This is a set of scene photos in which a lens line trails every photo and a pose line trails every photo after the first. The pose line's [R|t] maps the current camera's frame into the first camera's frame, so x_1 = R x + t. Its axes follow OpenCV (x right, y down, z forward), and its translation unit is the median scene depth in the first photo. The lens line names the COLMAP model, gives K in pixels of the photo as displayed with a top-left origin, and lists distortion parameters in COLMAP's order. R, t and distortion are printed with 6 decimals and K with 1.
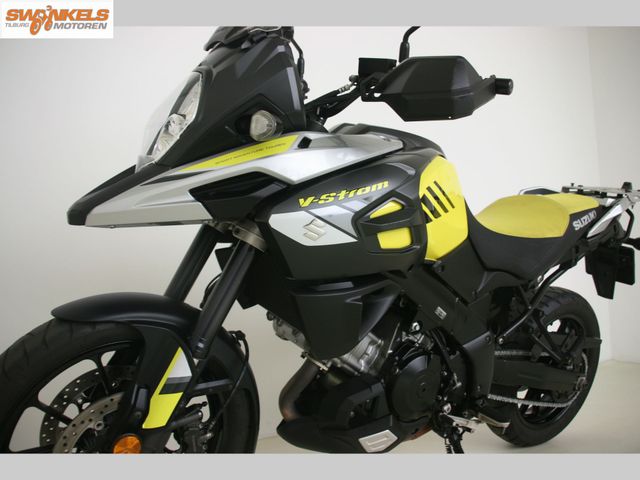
lens RADIAL K [[566.6, 0, 320.0], [0, 566.6, 240.0], [0, 0, 1]] dist [-0.158852, 0.125563]
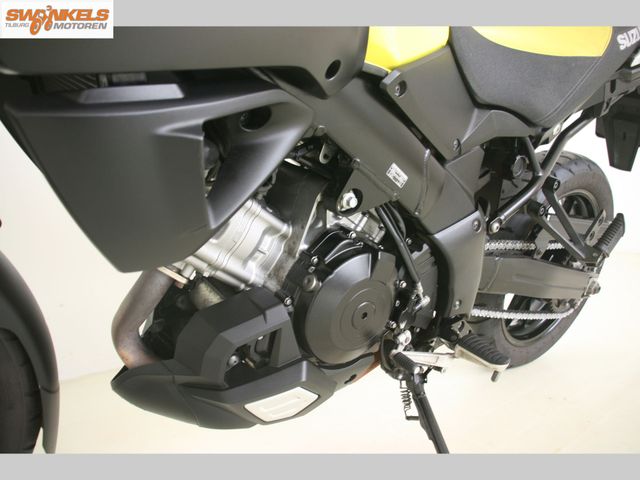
lens RADIAL K [[566.6, 0, 320.0], [0, 566.6, 240.0], [0, 0, 1]] dist [-0.158852, 0.125563]
pose [[0.997310, -0.011724, 0.072358, 0.097991], [-0.003170, 0.979306, 0.202360, 0.078460], [-0.073233, -0.202045, 0.976634, 0.449671]]
